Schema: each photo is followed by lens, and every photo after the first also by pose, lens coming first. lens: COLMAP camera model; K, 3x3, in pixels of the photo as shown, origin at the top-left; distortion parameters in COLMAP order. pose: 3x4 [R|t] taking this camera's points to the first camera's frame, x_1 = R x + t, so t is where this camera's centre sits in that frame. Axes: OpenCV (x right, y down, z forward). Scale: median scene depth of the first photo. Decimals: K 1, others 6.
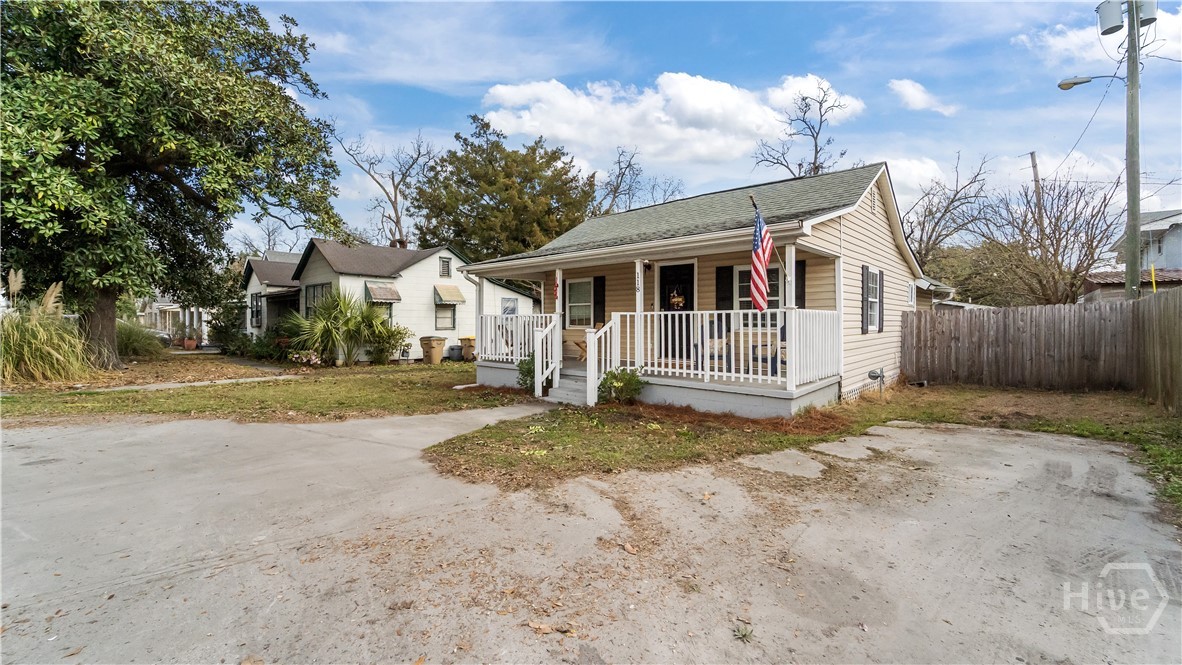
lens RADIAL K [[474.5, 0, 595.2], [0, 474.5, 328.1], [0, 0, 1]] dist [-0.001265, -0.000109]
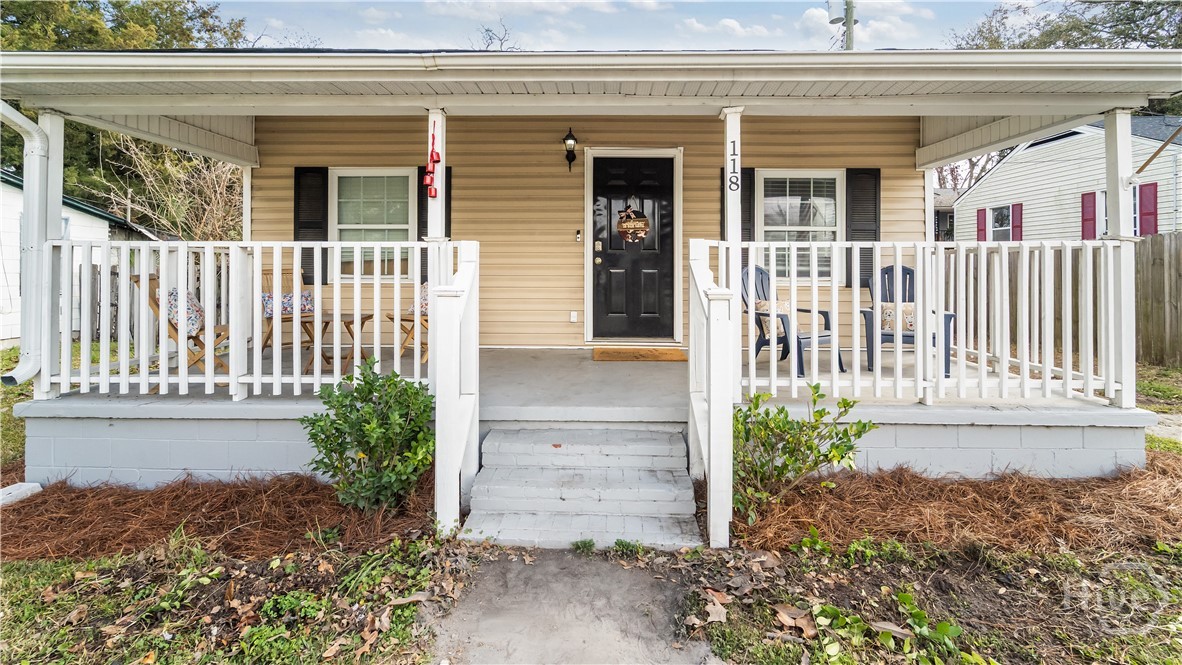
lens RADIAL K [[507.3, 0, 592.9], [0, 507.3, 261.1], [0, 0, 1]] dist [0.000128, 0.000060]
pose [[0.749771, 0.015202, 0.661522, -0.223180], [0.005438, 0.999561, -0.029134, -0.004402], [-0.661675, 0.025441, 0.749359, 0.616384]]
